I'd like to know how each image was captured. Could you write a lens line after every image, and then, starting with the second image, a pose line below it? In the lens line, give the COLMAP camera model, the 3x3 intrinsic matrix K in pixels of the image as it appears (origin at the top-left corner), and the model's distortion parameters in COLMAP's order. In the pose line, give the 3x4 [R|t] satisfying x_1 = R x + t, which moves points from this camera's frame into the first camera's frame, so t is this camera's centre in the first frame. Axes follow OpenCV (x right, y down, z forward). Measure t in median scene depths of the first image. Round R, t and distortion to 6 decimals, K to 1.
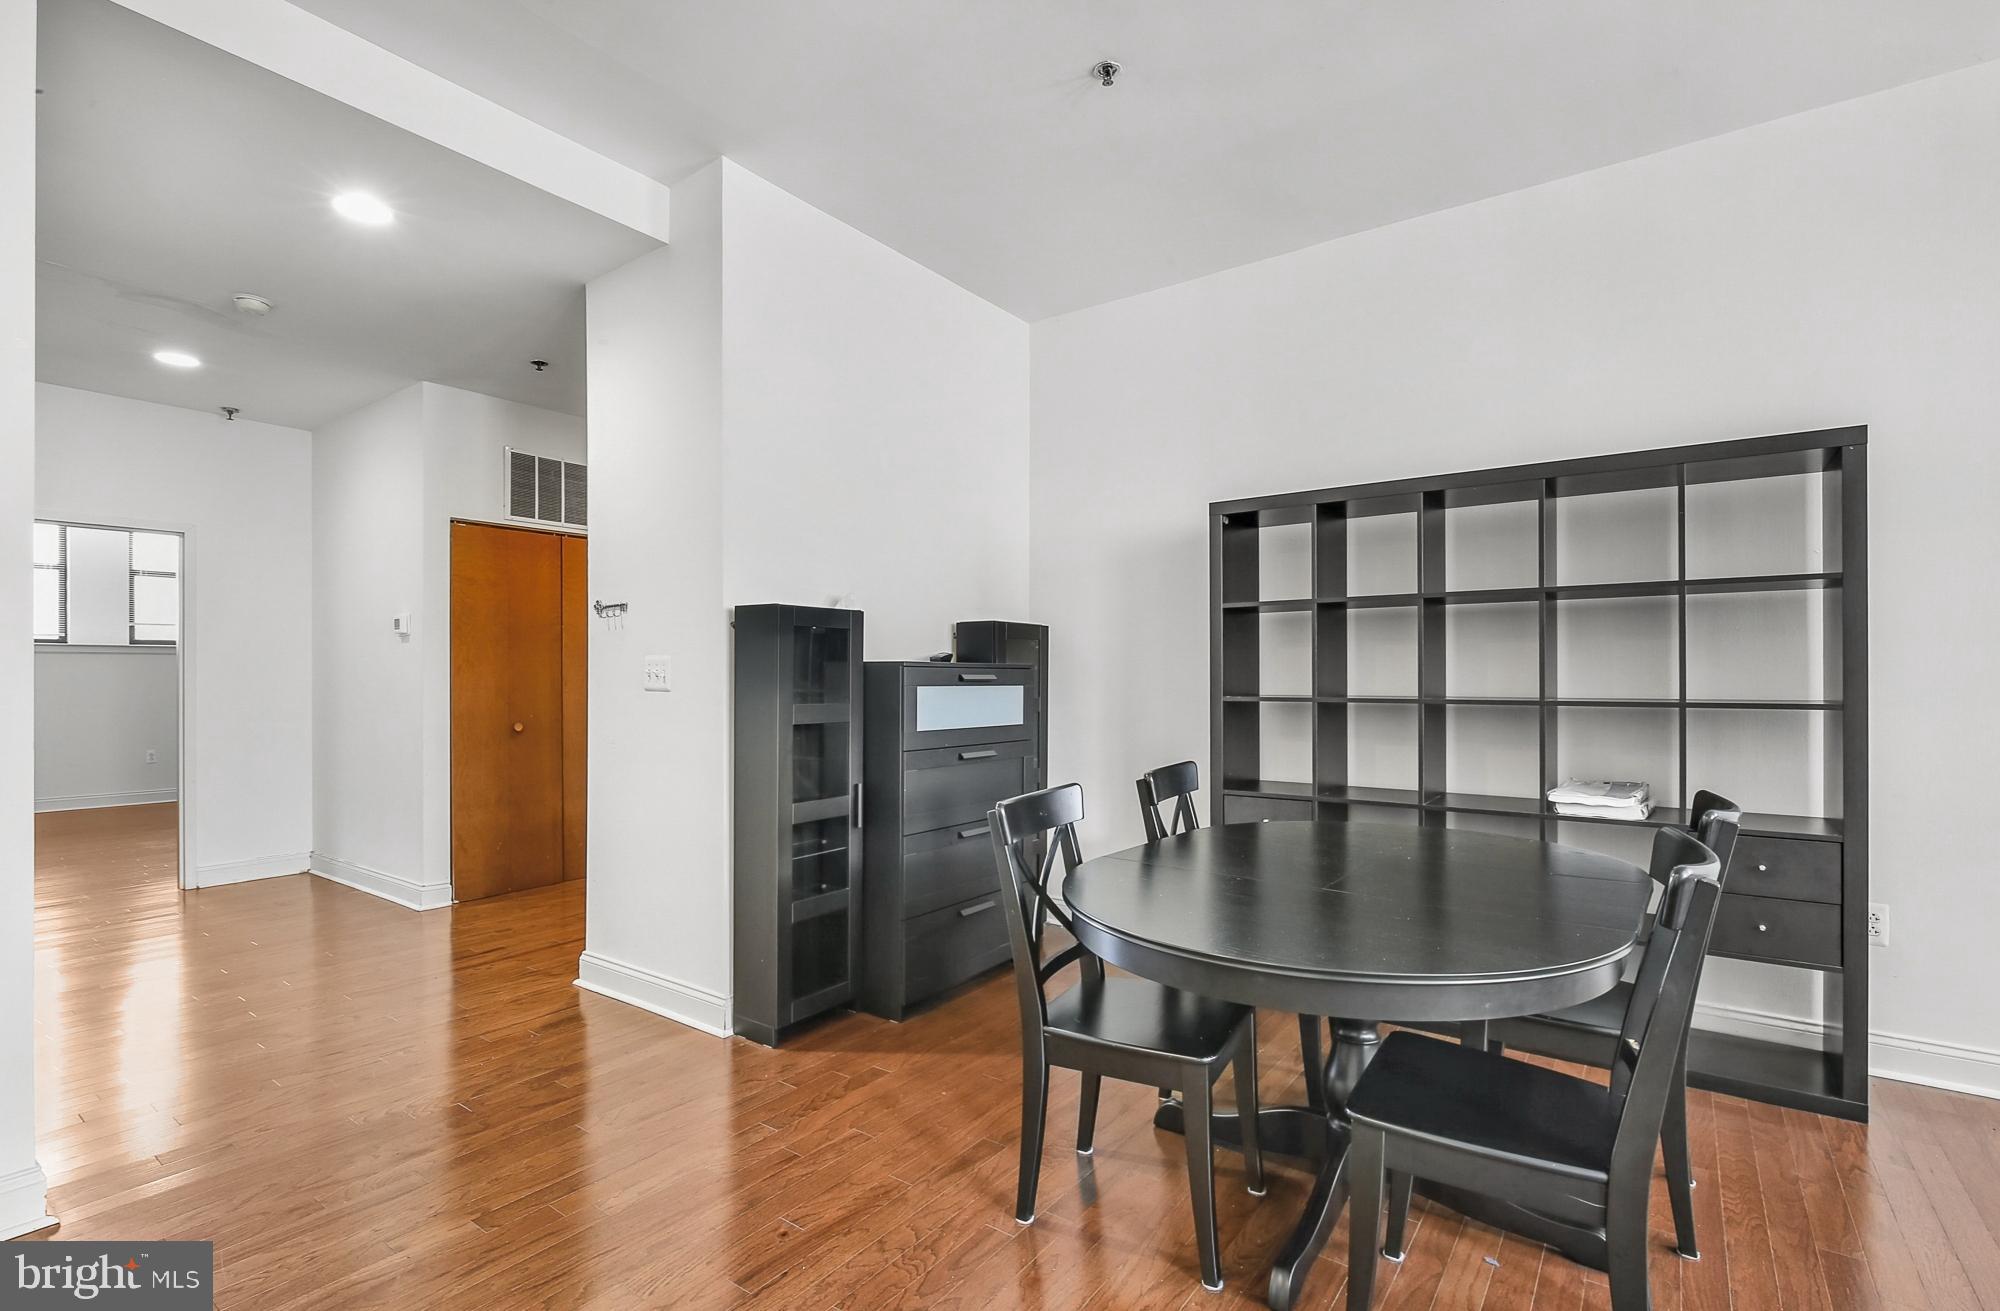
lens RADIAL K [[919.1, 0, 1006.6], [0, 919.1, 672.7], [0, 0, 1]] dist [-0.002336, 0.000211]
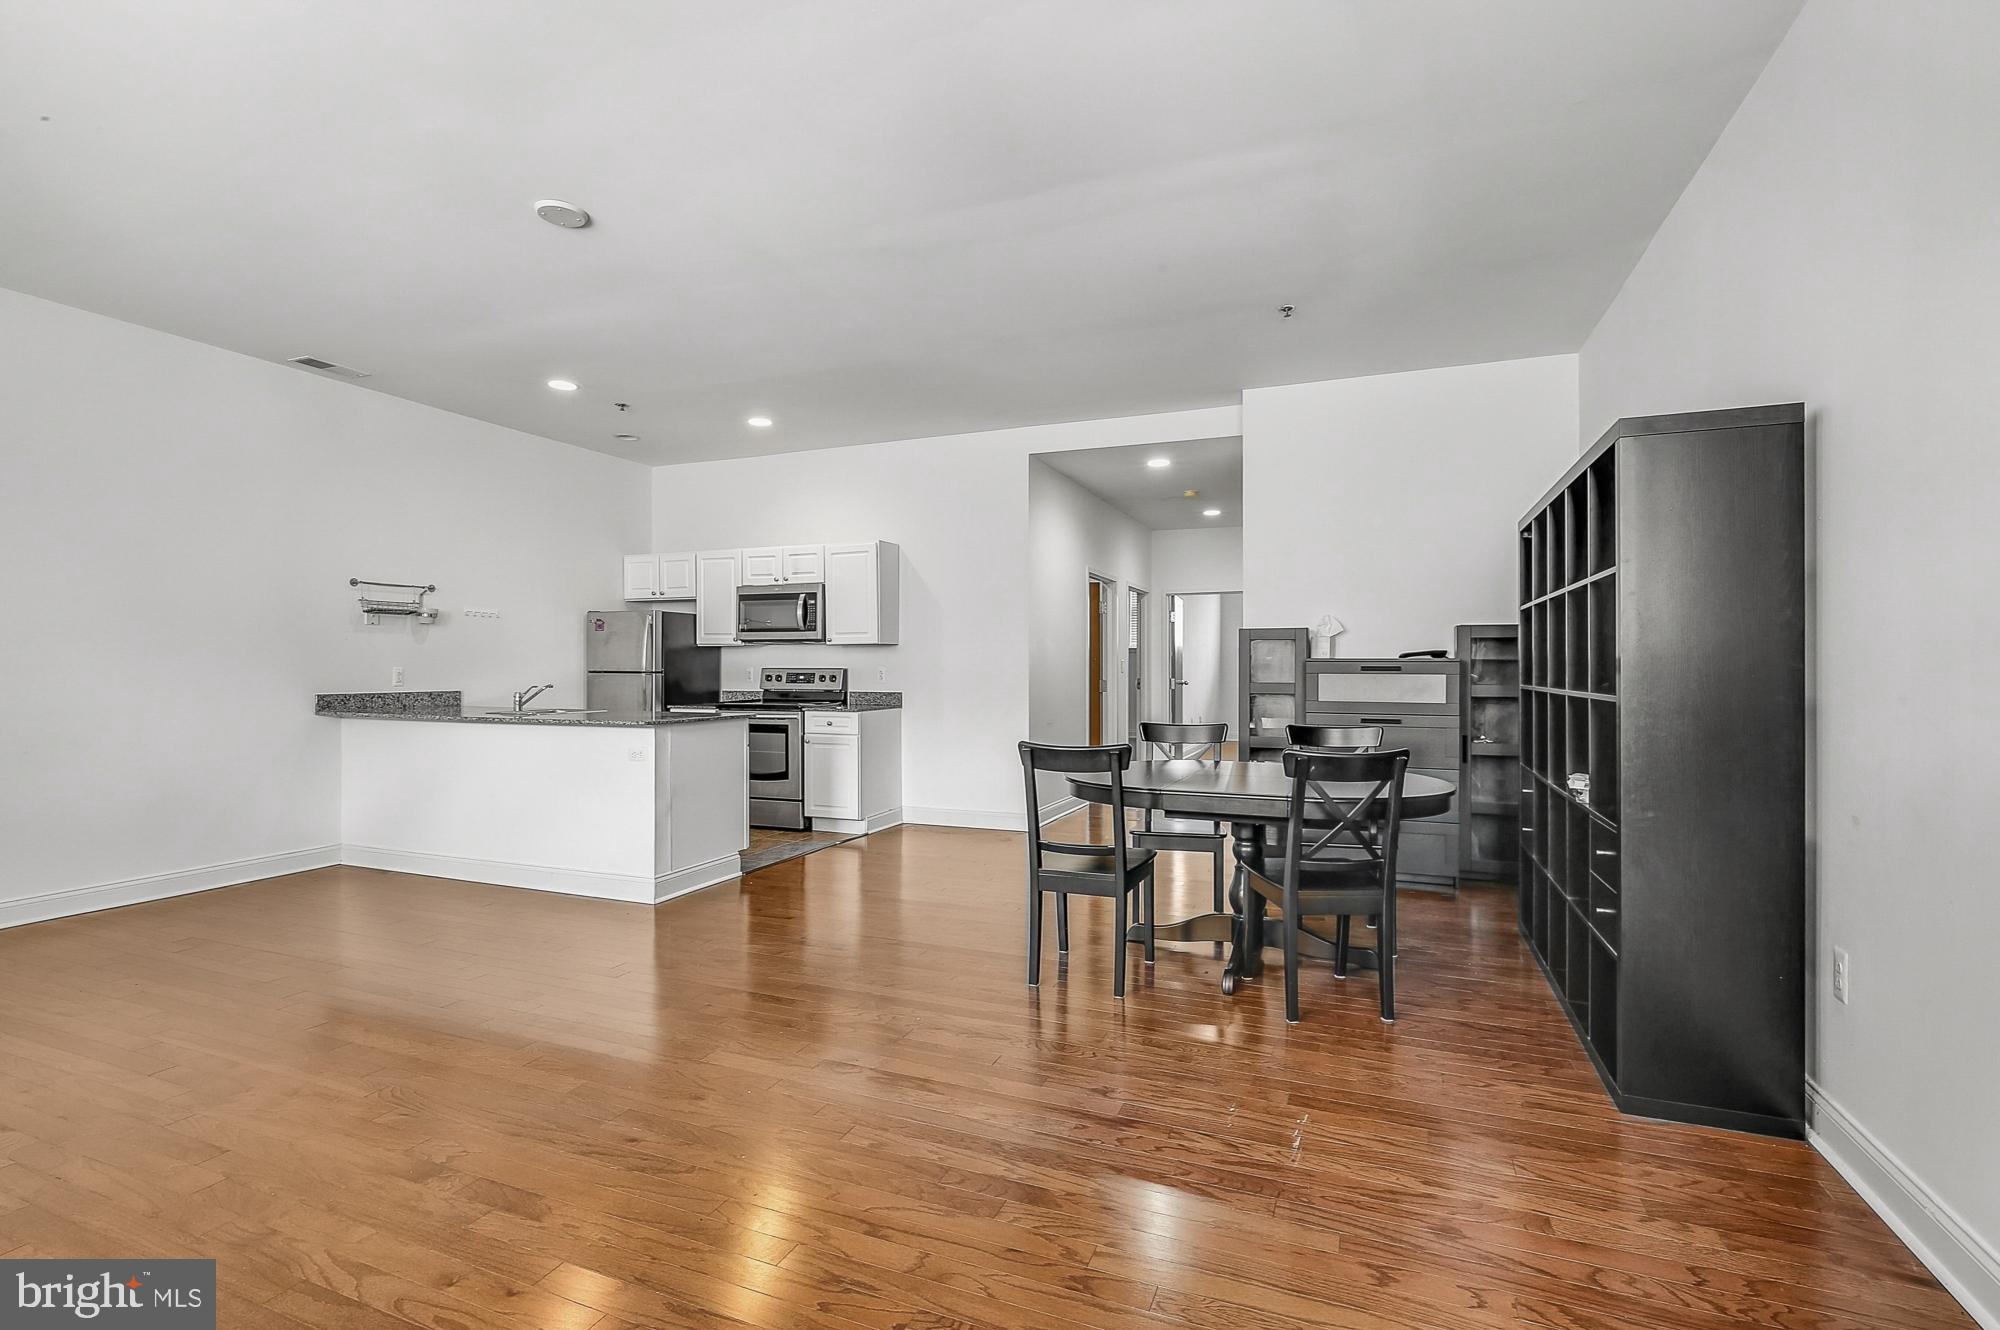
lens RADIAL K [[909.3, 0, 1000.0], [0, 909.3, 665.0], [0, 0, 1]] dist [0.001531, -0.000054]
pose [[0.230246, 0.000813, -0.973132, 1.305376], [0.003940, 0.999991, 0.001768, -0.002939], [0.973124, -0.004241, 0.230241, 0.084561]]
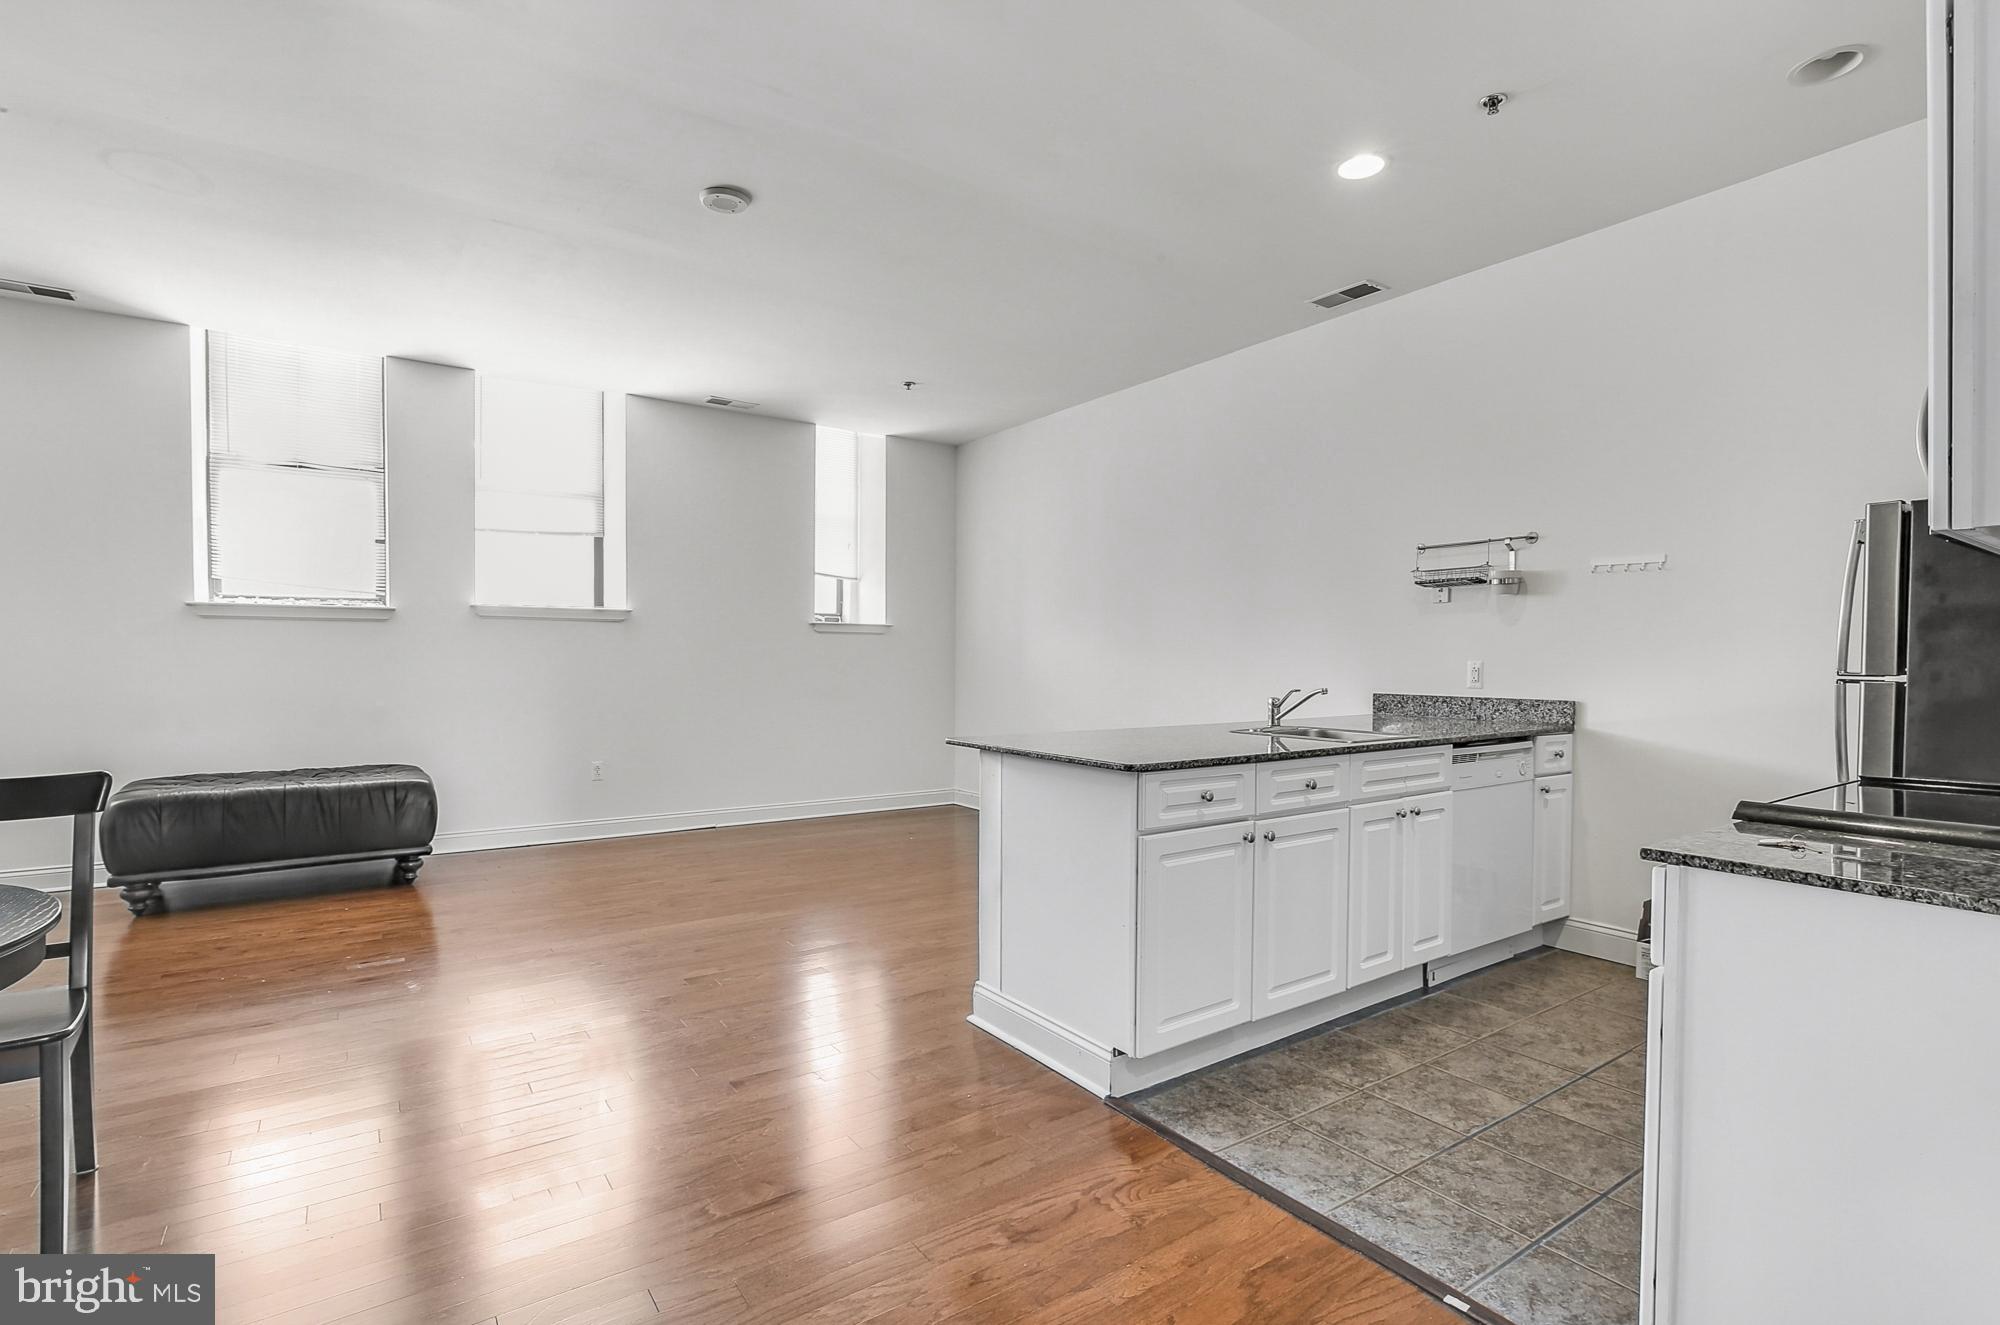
lens RADIAL K [[935.8, 0, 1000.9], [0, 935.8, 676.7], [0, 0, 1]] dist [-0.000112, 0.000291]
pose [[-0.944776, -0.008379, 0.327610, -0.532618], [-0.003621, 0.999879, 0.015130, 0.004949], [-0.327698, 0.013109, -0.944692, 0.770952]]
